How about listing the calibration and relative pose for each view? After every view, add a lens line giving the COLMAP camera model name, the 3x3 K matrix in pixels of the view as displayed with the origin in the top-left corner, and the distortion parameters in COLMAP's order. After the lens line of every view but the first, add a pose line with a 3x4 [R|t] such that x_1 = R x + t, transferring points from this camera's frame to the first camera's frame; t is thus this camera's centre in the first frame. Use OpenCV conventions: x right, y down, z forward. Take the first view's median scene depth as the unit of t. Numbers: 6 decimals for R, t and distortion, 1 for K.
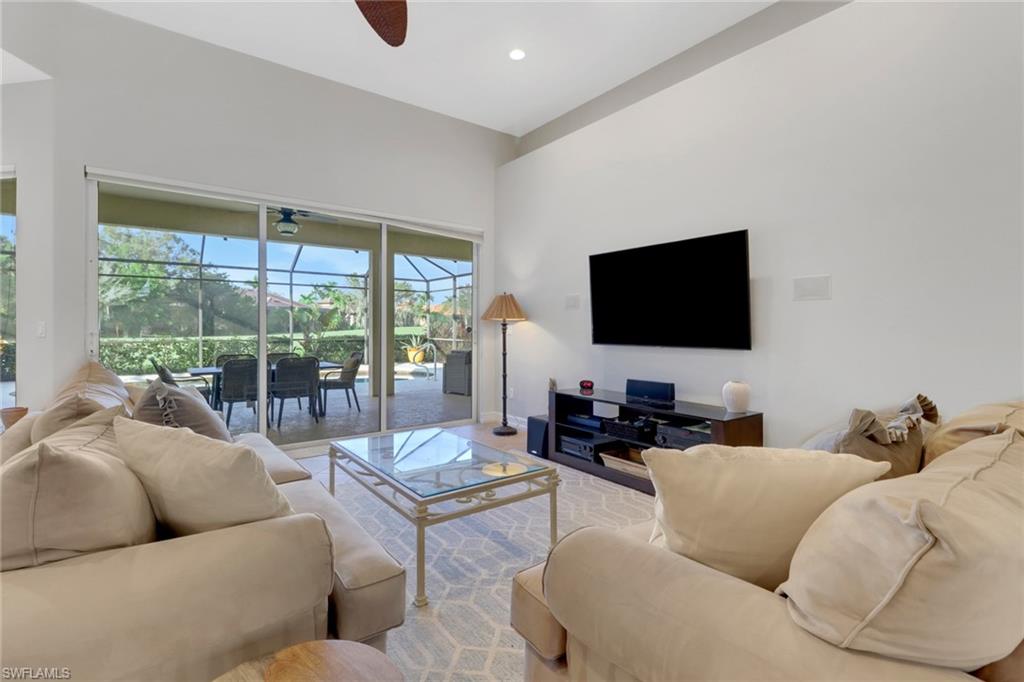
lens RADIAL K [[467.6, 0, 499.8], [0, 467.6, 320.8], [0, 0, 1]] dist [-0.000947, -0.000672]
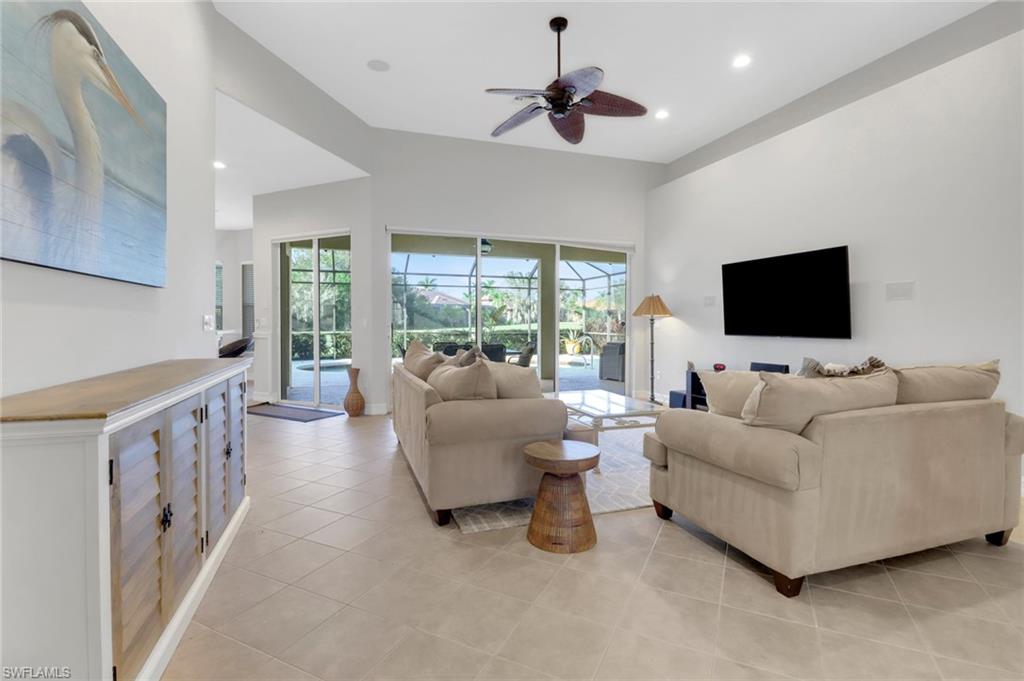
lens RADIAL K [[467.6, 0, 502.3], [0, 467.6, 333.0], [0, 0, 1]] dist [-0.000947, -0.000672]
pose [[0.950128, 0.005847, -0.311805, 0.011044], [0.005355, 0.999371, 0.035058, -0.001574], [0.311814, -0.034979, 0.949499, -0.187195]]
